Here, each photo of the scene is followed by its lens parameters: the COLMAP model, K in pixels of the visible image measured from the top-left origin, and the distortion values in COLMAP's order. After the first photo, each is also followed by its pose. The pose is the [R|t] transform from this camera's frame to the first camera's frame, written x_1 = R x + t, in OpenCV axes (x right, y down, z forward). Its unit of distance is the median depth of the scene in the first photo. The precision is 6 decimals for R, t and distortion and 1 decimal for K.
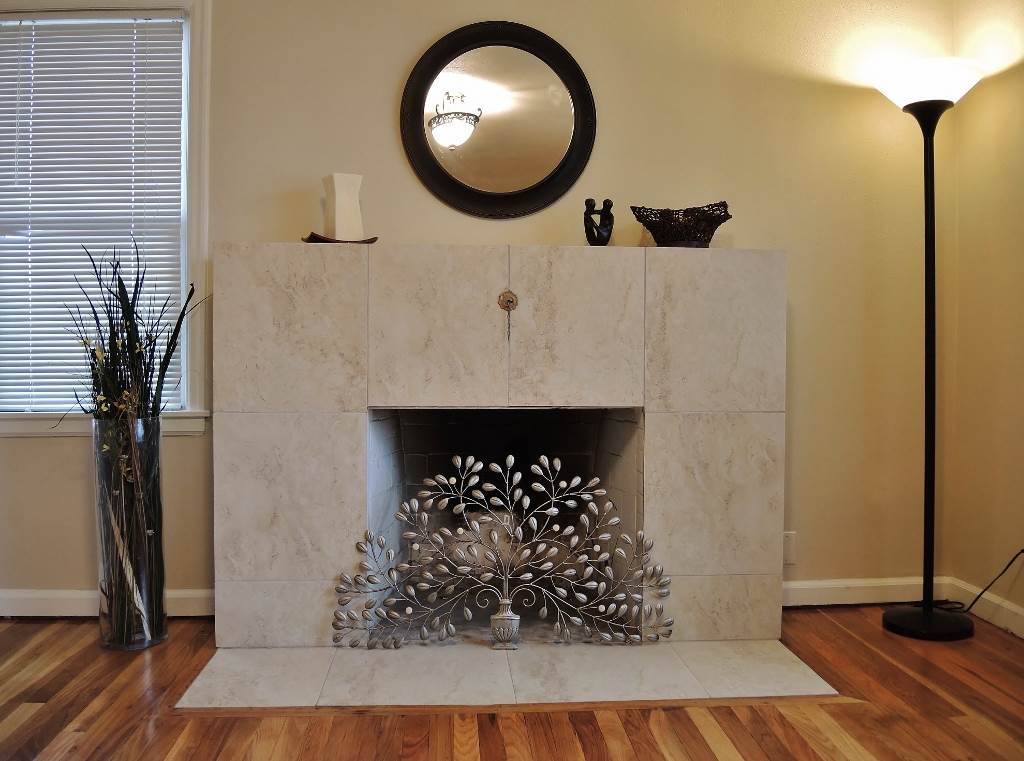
lens RADIAL K [[851.5, 0, 512.0], [0, 851.5, 380.5], [0, 0, 1]] dist [-0.052007, -0.006565]
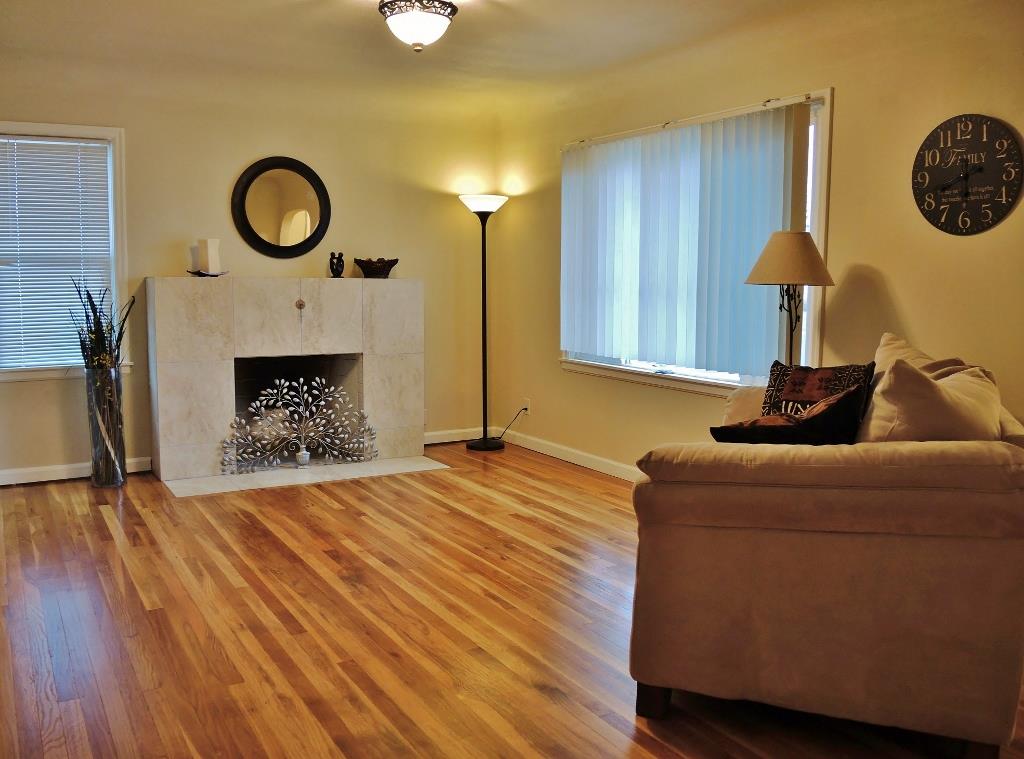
lens RADIAL K [[913.8, 0, 512.0], [0, 913.8, 379.5], [0, 0, 1]] dist [-0.000301, -0.000523]
pose [[0.888192, -0.046340, 0.457129, -0.574372], [0.006281, 0.996033, 0.088766, -0.105316], [-0.459429, -0.075971, 0.884960, -1.239721]]
